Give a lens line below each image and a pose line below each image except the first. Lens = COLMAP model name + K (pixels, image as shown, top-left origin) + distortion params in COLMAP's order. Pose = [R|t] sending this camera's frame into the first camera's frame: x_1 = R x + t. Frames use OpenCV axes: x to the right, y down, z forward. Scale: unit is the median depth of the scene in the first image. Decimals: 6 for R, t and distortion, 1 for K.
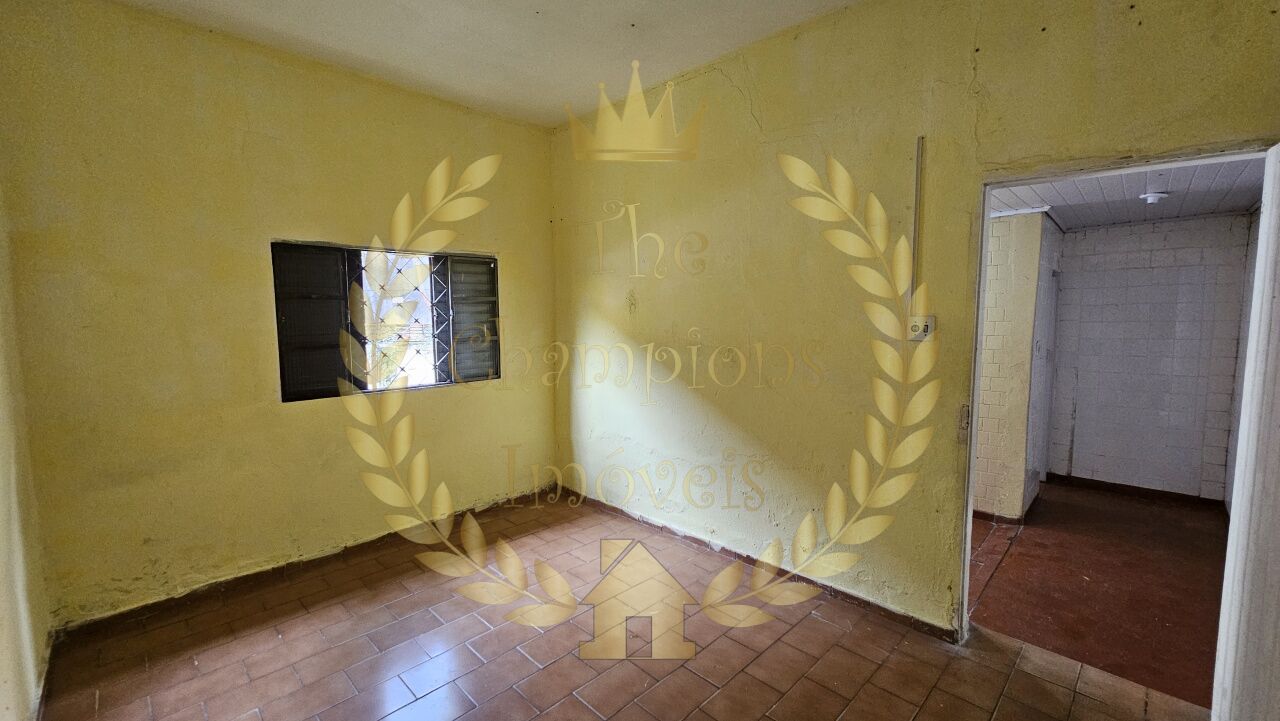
lens RADIAL K [[524.8, 0, 640.0], [0, 524.8, 360.5], [0, 0, 1]] dist [0.000403, 0.000000]
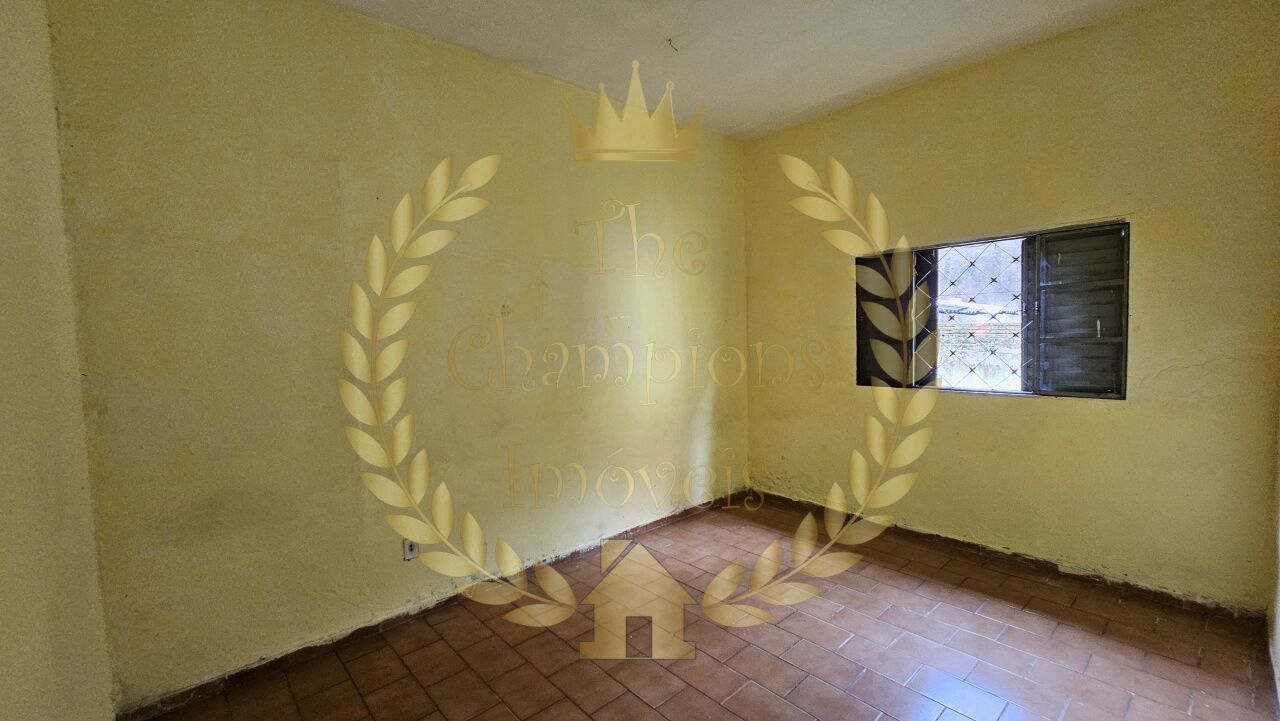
lens RADIAL K [[524.8, 0, 640.0], [0, 524.8, 360.5], [0, 0, 1]] dist [0.000403, 0.000000]
pose [[-0.071754, 0.059997, -0.995616, 0.497691], [-0.064275, 0.995836, 0.064642, -0.021651], [0.995349, 0.068632, -0.067599, 0.471396]]
